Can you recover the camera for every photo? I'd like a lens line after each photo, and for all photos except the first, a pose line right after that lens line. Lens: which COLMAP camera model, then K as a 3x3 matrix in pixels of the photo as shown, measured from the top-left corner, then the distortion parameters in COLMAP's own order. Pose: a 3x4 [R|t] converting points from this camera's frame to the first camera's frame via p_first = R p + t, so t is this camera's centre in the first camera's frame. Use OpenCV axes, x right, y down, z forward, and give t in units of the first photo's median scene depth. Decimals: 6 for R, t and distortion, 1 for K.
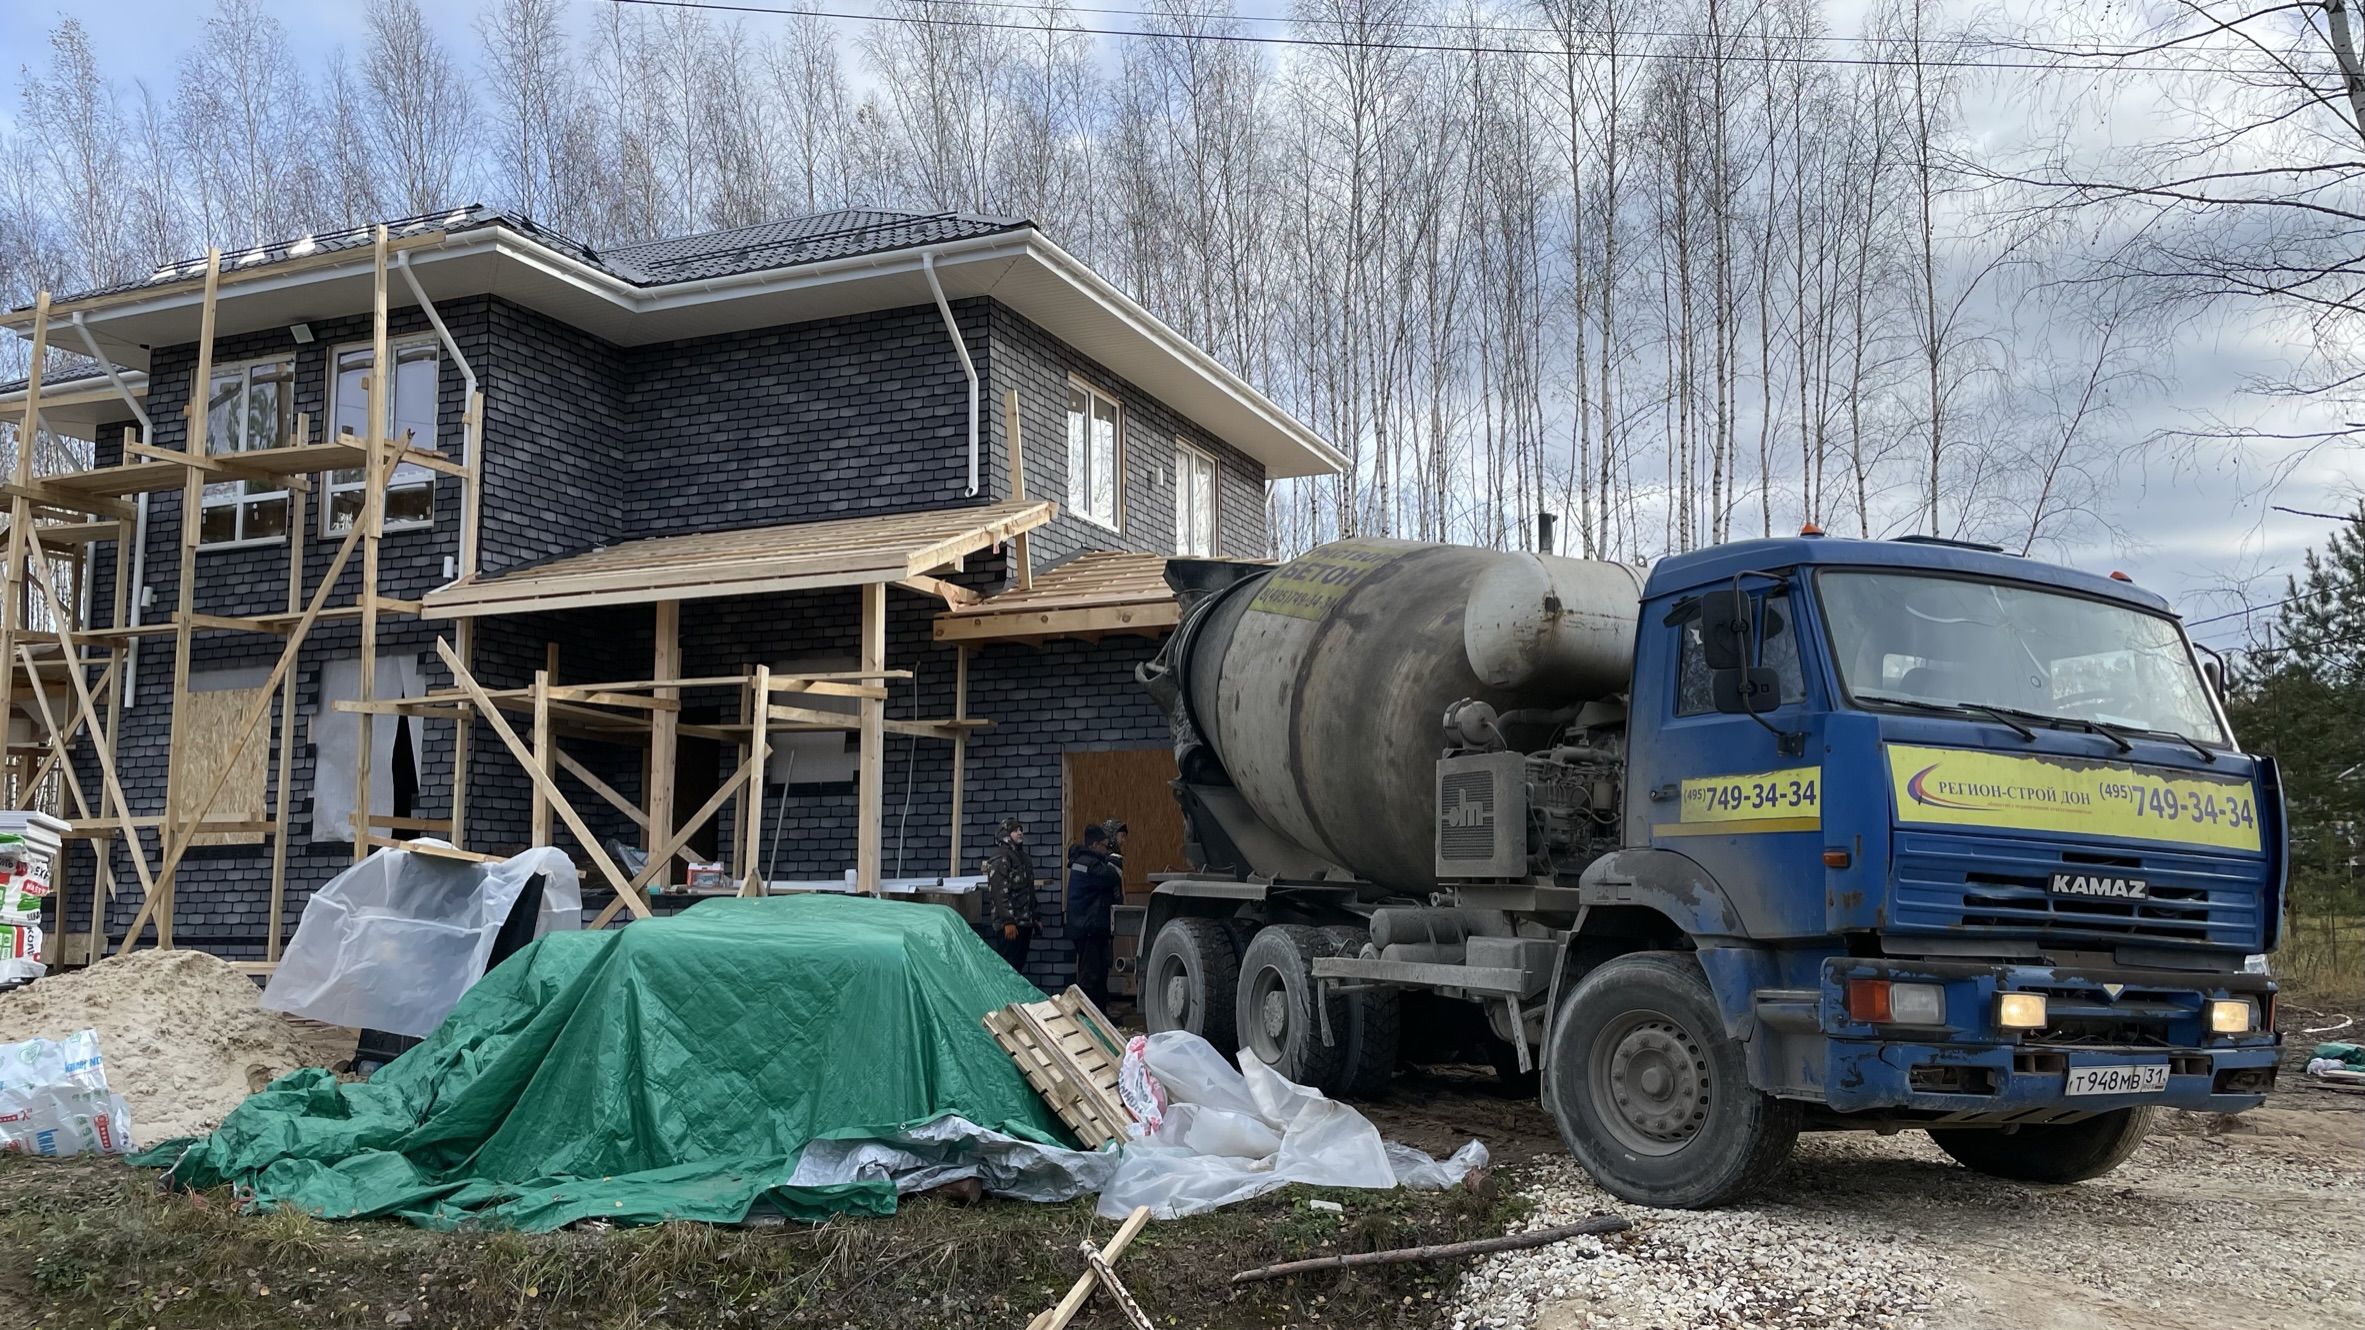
lens RADIAL K [[1807.8, 0, 1183.2], [0, 1807.8, 665.0], [0, 0, 1]] dist [0.034537, 0.000457]
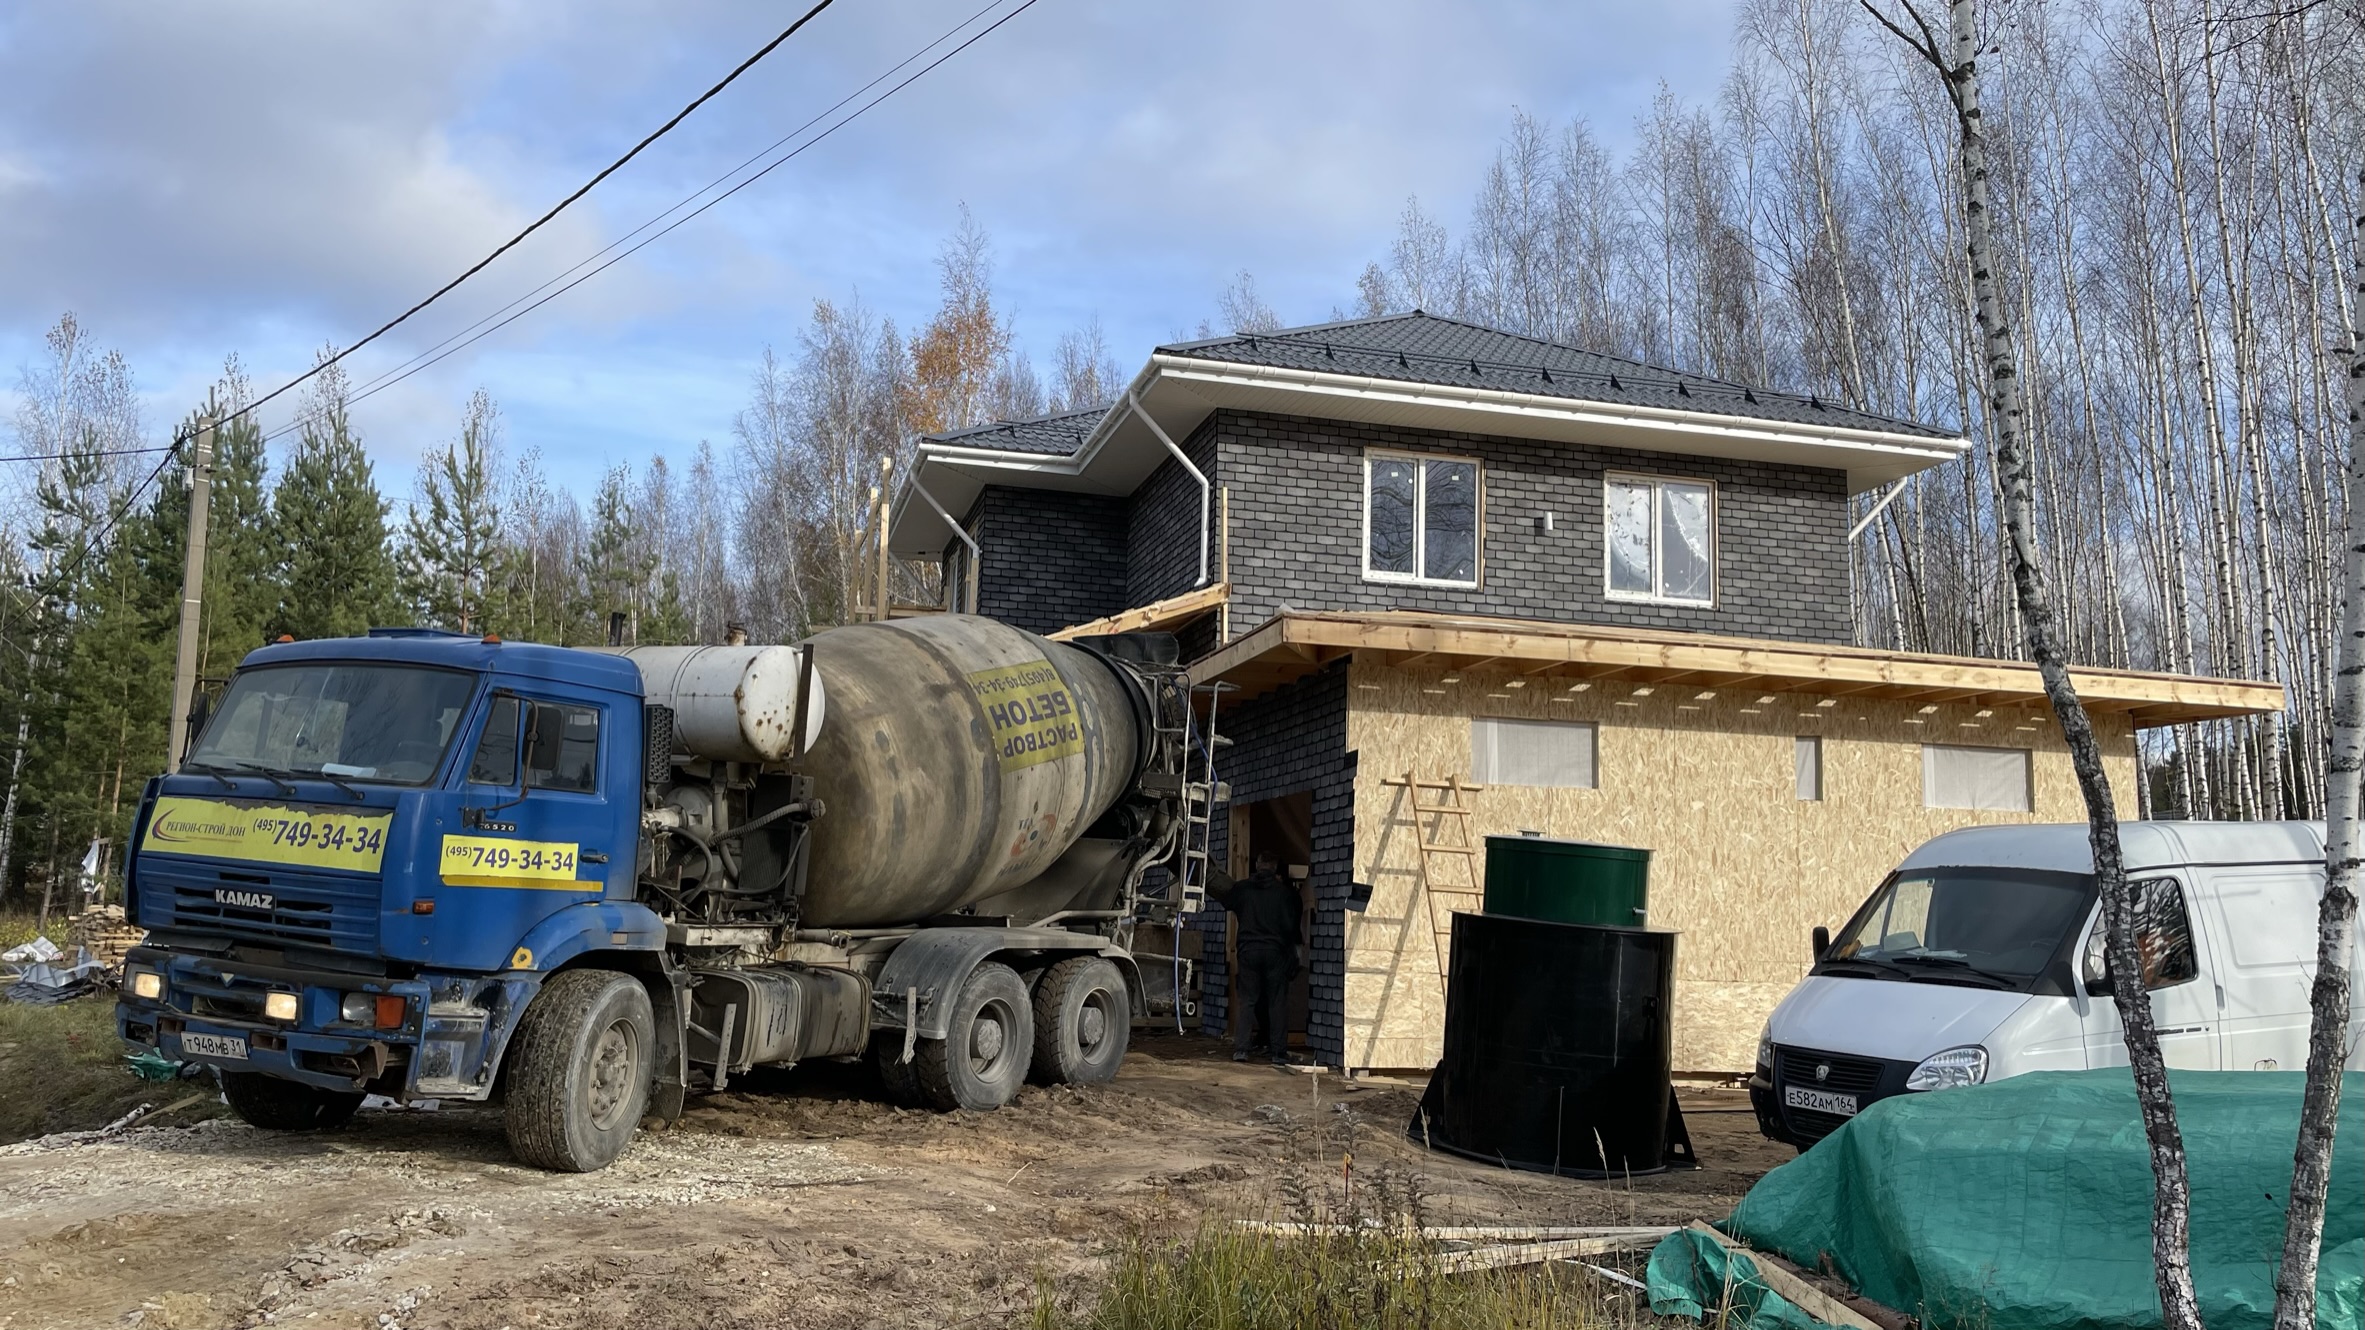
lens RADIAL K [[1807.8, 0, 1182.5], [0, 1807.8, 667.4], [0, 0, 1]] dist [0.034537, 0.000457]
pose [[0.595558, -0.093474, -0.797855, 1.935627], [0.064311, 0.995567, -0.068632, 0.088393], [0.800734, -0.010437, 0.598930, 0.749443]]
